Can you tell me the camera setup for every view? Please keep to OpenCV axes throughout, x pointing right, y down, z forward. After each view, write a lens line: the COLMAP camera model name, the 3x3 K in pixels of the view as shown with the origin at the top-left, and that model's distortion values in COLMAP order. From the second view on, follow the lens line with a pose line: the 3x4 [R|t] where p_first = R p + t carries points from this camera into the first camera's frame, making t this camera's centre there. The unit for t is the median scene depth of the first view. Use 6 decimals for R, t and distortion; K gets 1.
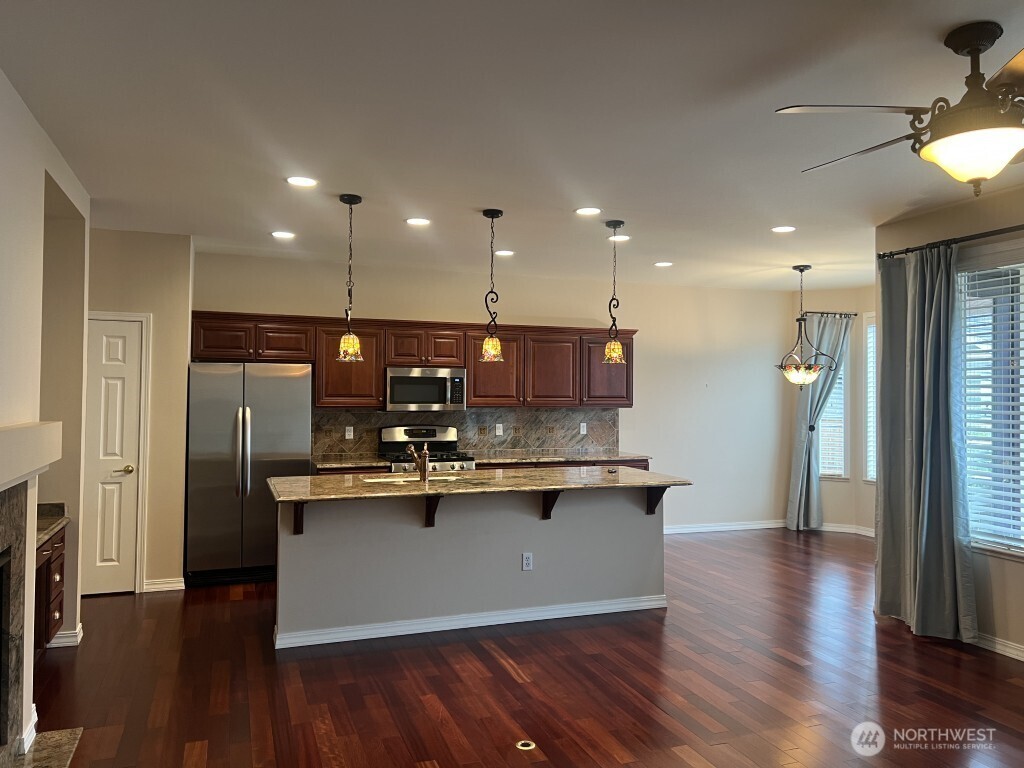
lens RADIAL K [[765.4, 0, 512.2], [0, 765.4, 373.7], [0, 0, 1]] dist [0.054198, -0.062238]
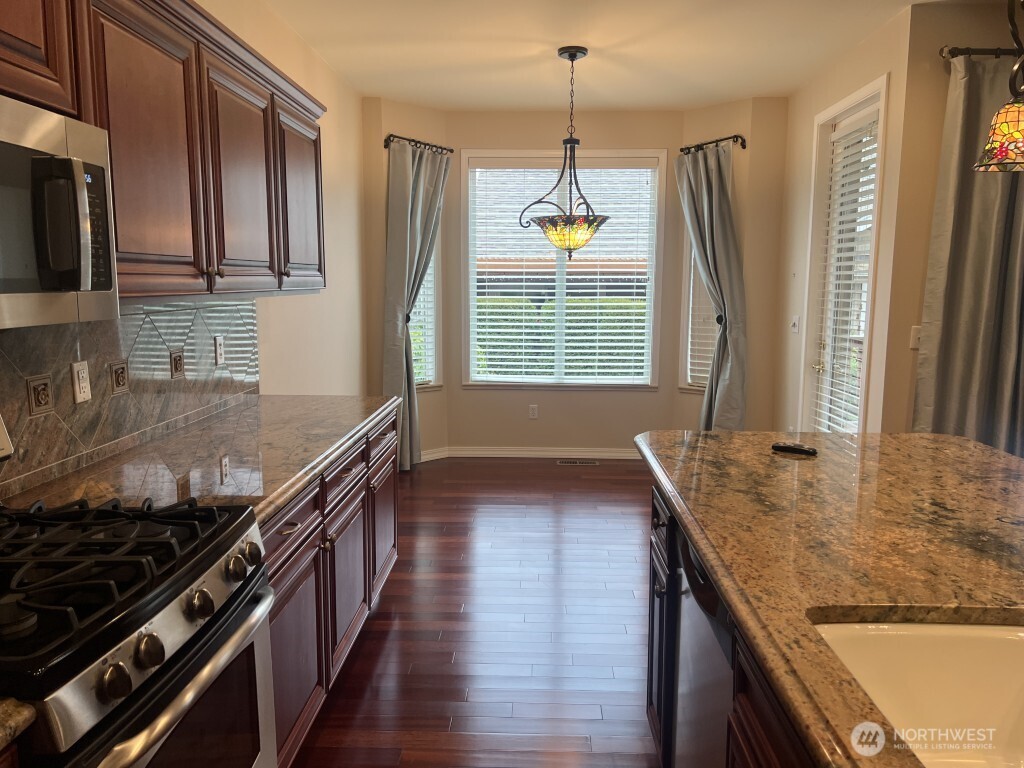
lens RADIAL K [[765.4, 0, 518.5], [0, 765.4, 386.2], [0, 0, 1]] dist [0.054198, -0.062238]
pose [[0.379278, -0.133201, 0.915645, -0.294297], [-0.025879, 0.987670, 0.154398, 0.036639], [-0.924921, -0.082256, 0.371154, 1.019831]]
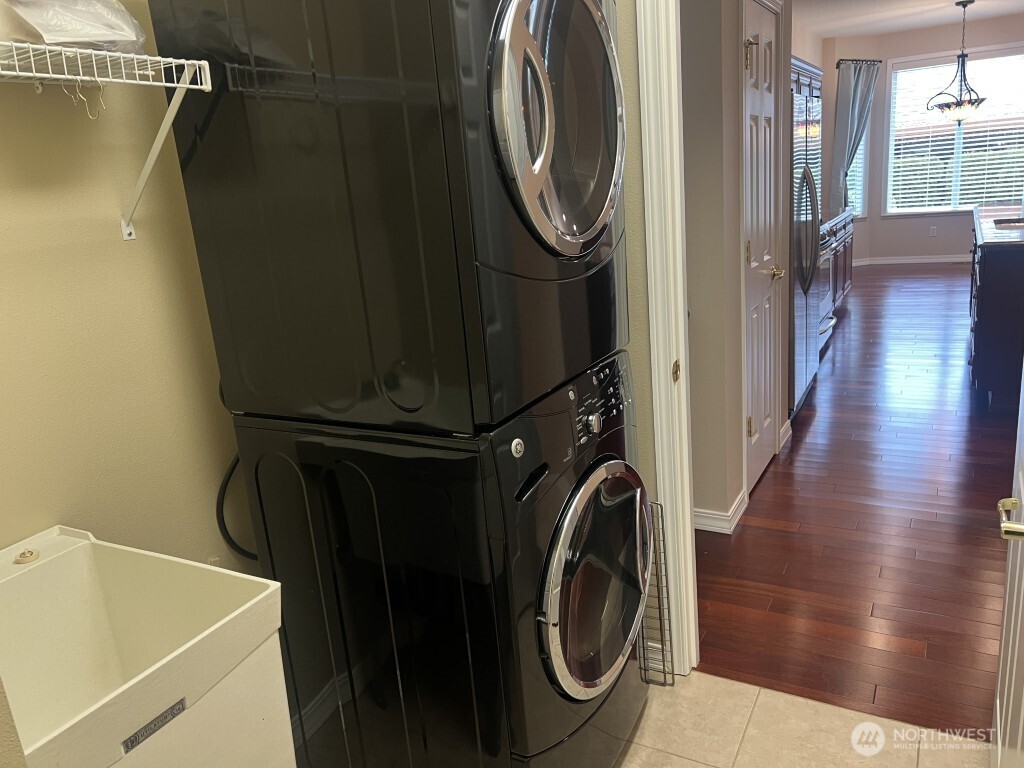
lens RADIAL K [[765.4, 0, 506.8], [0, 765.4, 390.6], [0, 0, 1]] dist [0.054198, -0.062238]
pose [[0.763202, -0.244092, 0.598283, -1.090469], [0.080573, 0.954628, 0.286694, 0.016155], [-0.641117, -0.170600, 0.748241, 0.676888]]
